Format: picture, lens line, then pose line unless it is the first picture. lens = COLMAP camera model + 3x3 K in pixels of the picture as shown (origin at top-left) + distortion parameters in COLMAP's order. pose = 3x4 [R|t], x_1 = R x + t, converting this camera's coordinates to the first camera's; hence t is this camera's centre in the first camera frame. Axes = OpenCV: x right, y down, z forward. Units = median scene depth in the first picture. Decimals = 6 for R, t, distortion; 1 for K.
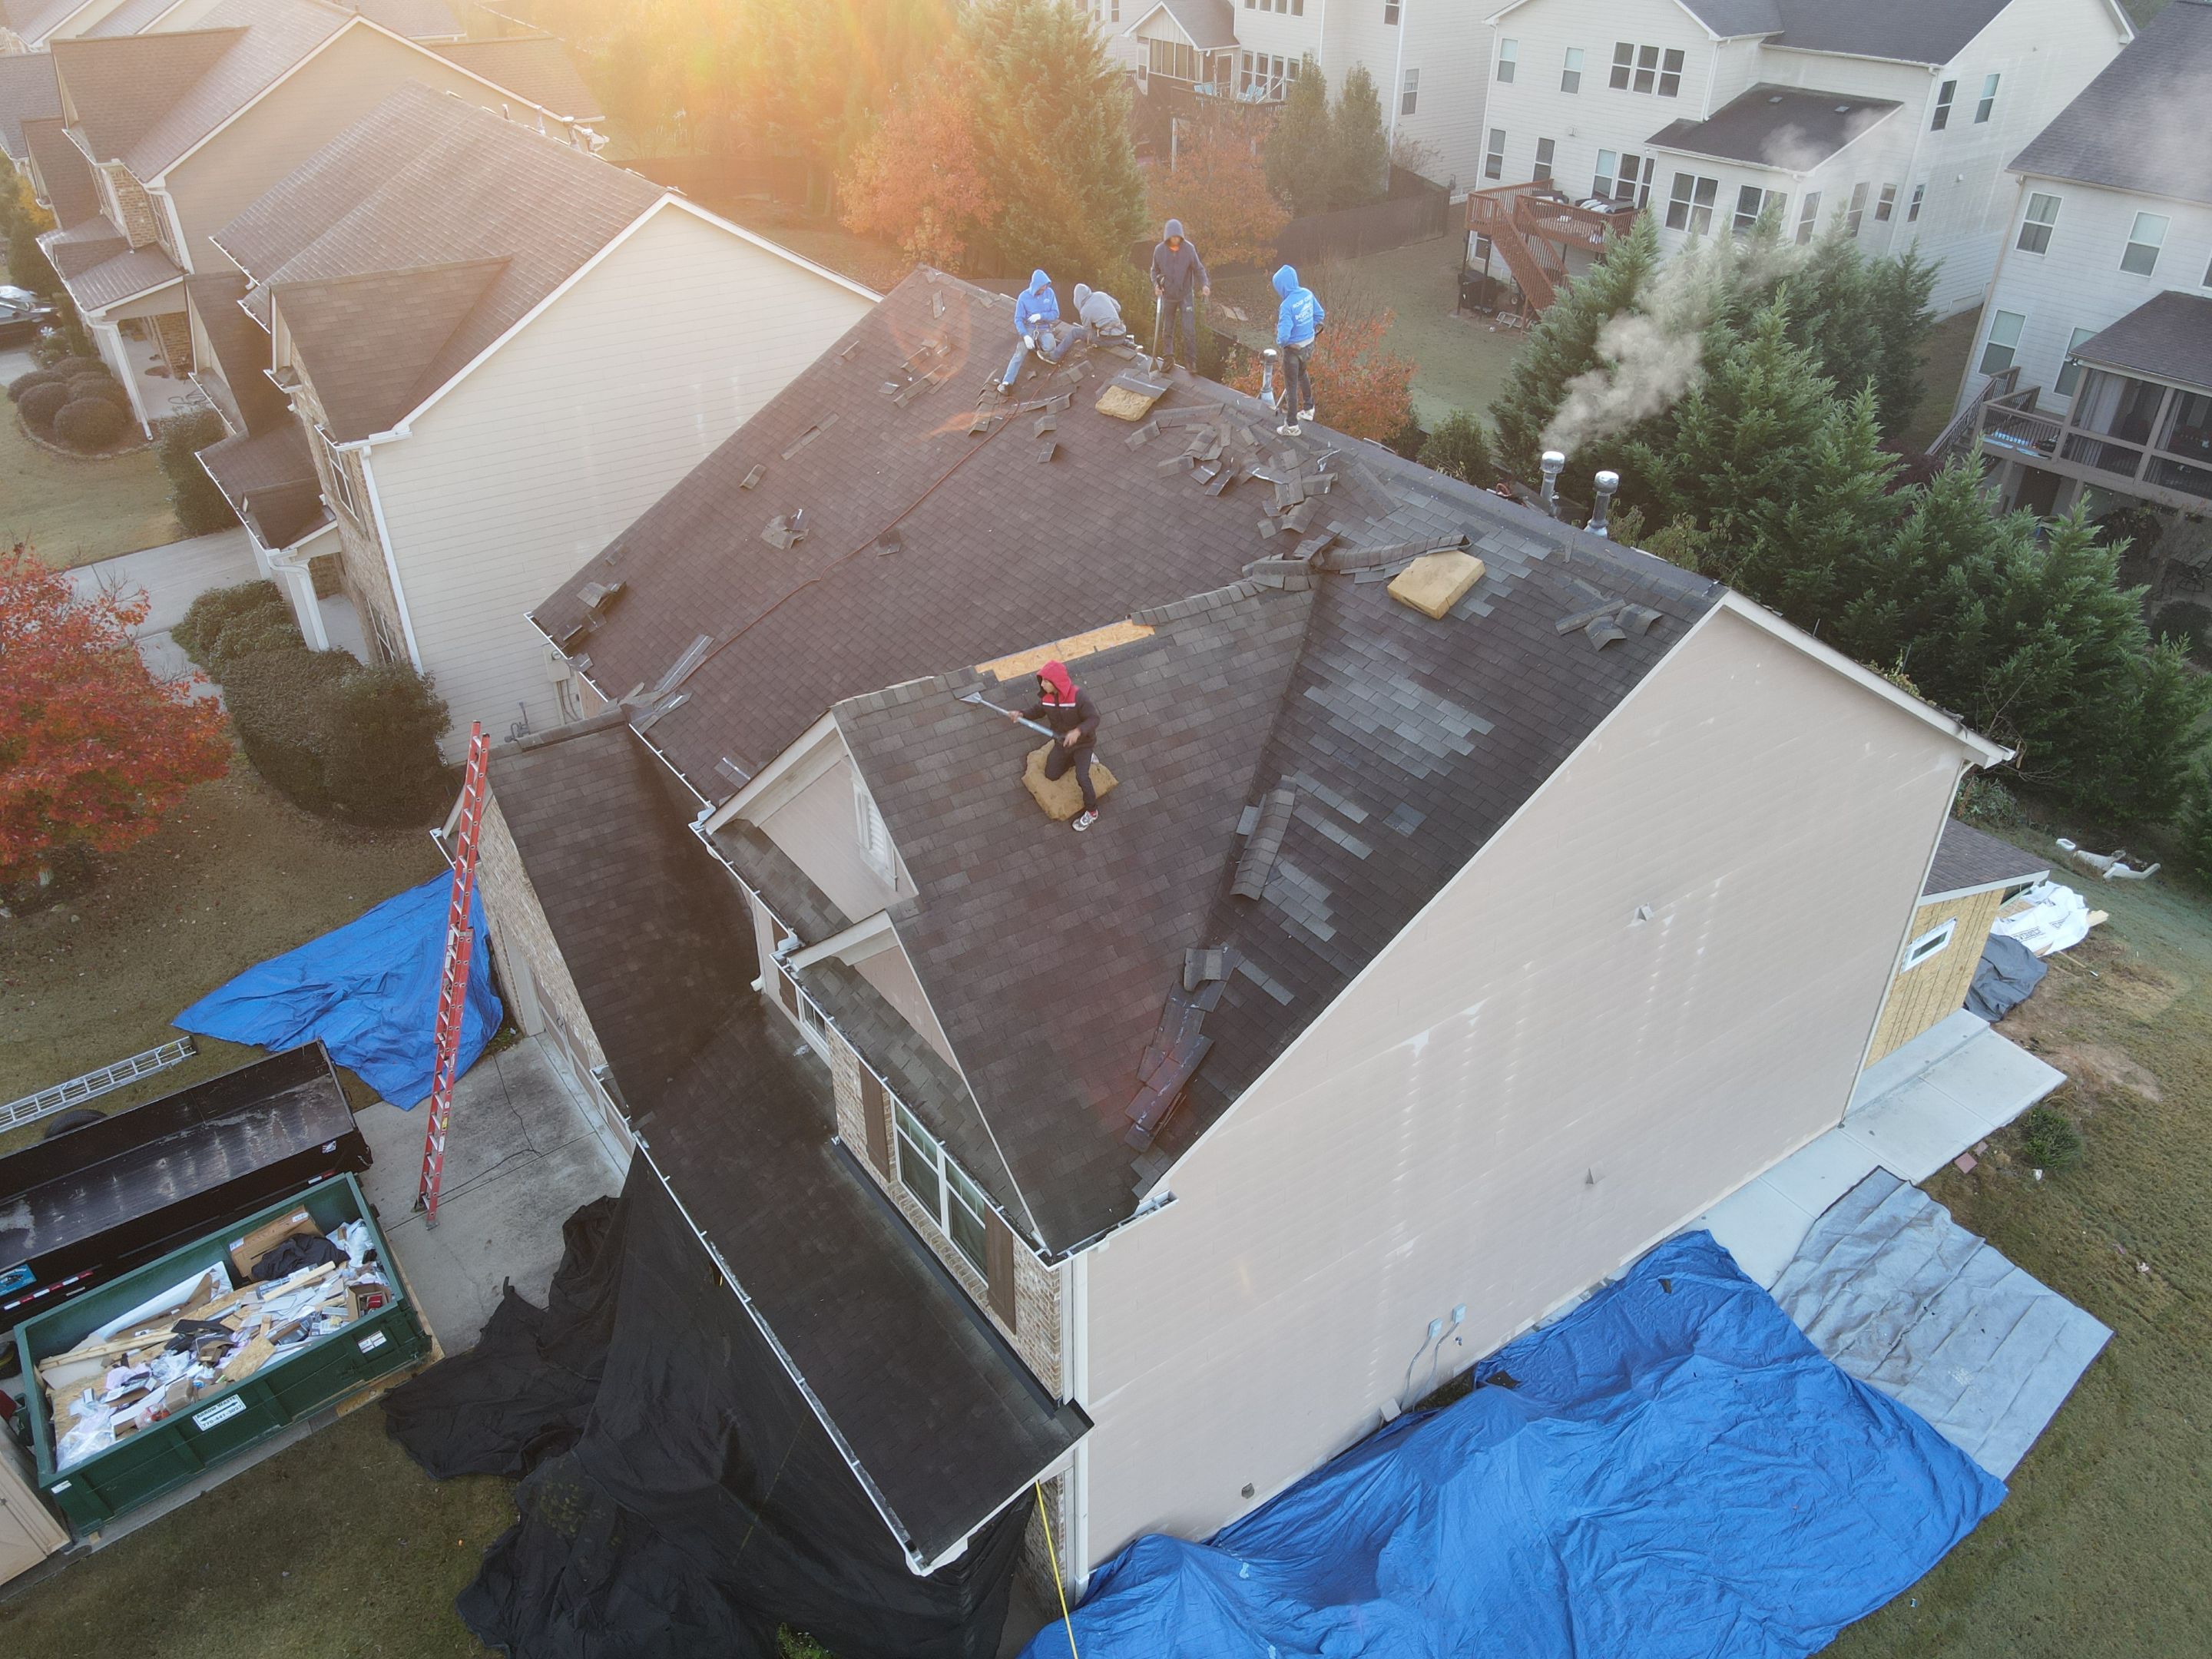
lens RADIAL K [[1627.4, 0, 1101.7], [0, 1627.4, 828.6], [0, 0, 1]] dist [0.008896, 0.002513]
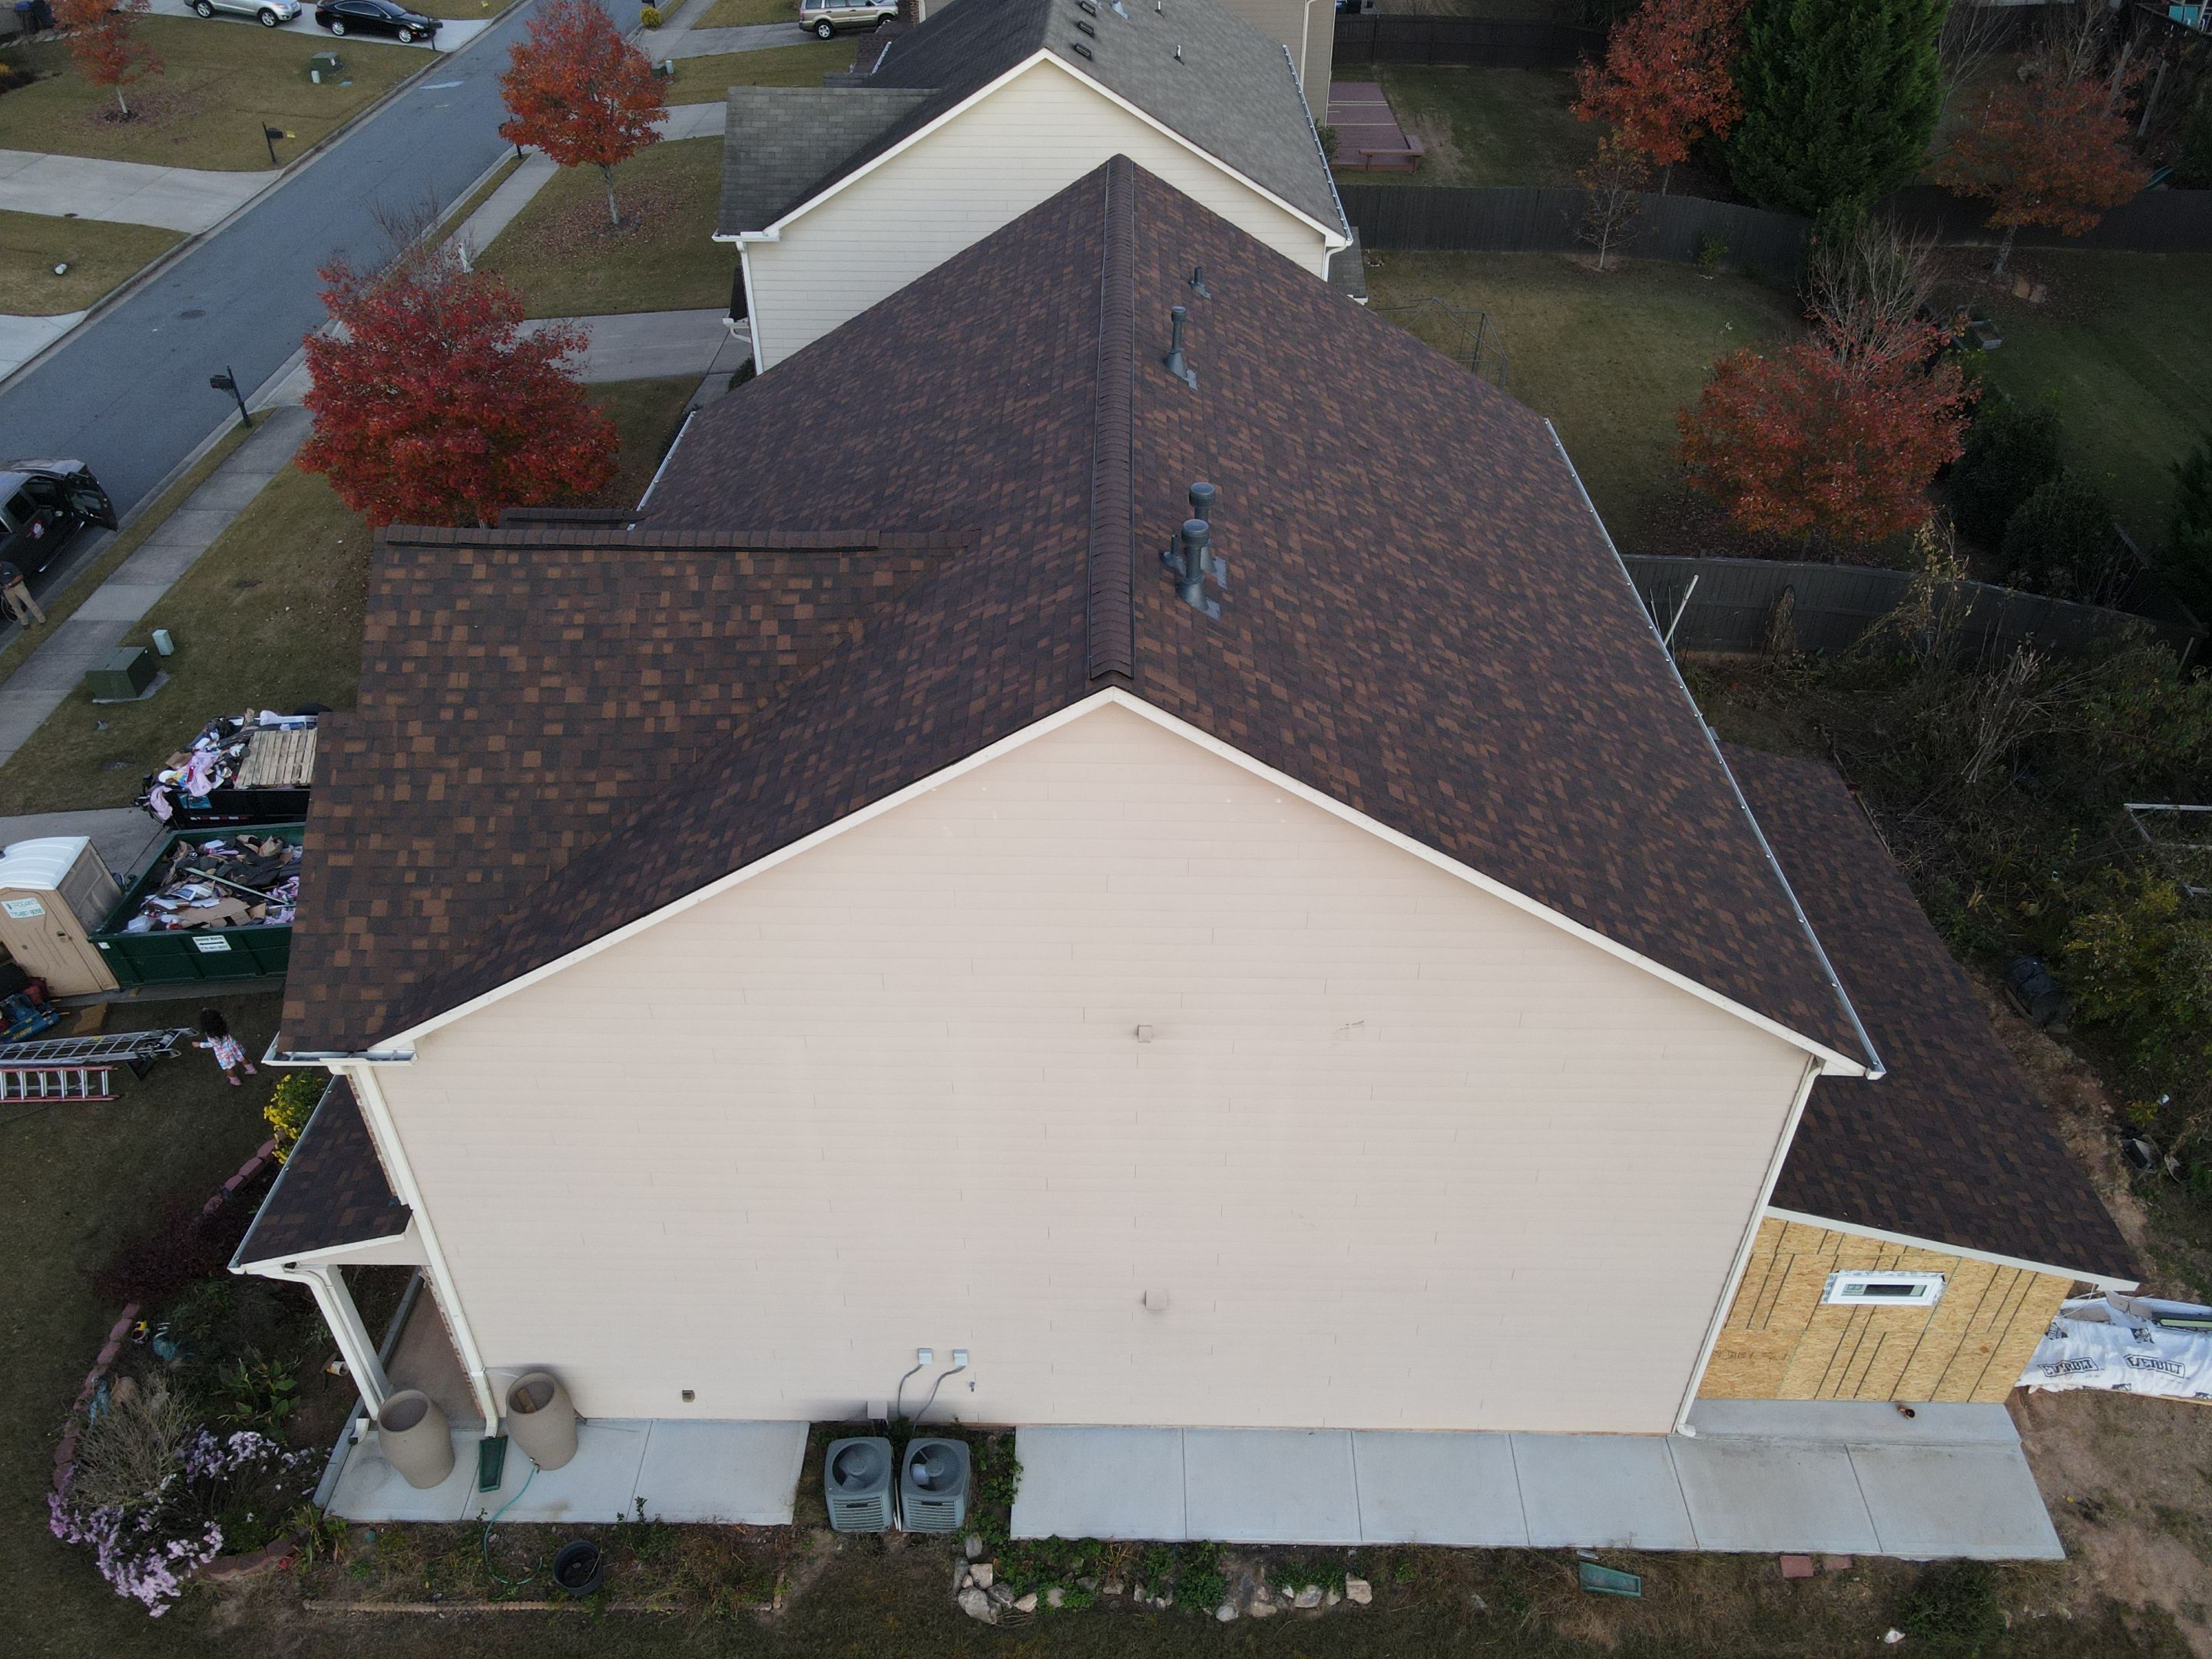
lens RADIAL K [[1627.4, 0, 1098.4], [0, 1627.4, 831.4], [0, 0, 1]] dist [0.008896, 0.002513]
pose [[0.806360, 0.353082, -0.474464, 0.428863], [-0.315004, 0.935382, 0.160728, -0.111256], [0.500555, 0.019854, 0.865477, 0.153090]]
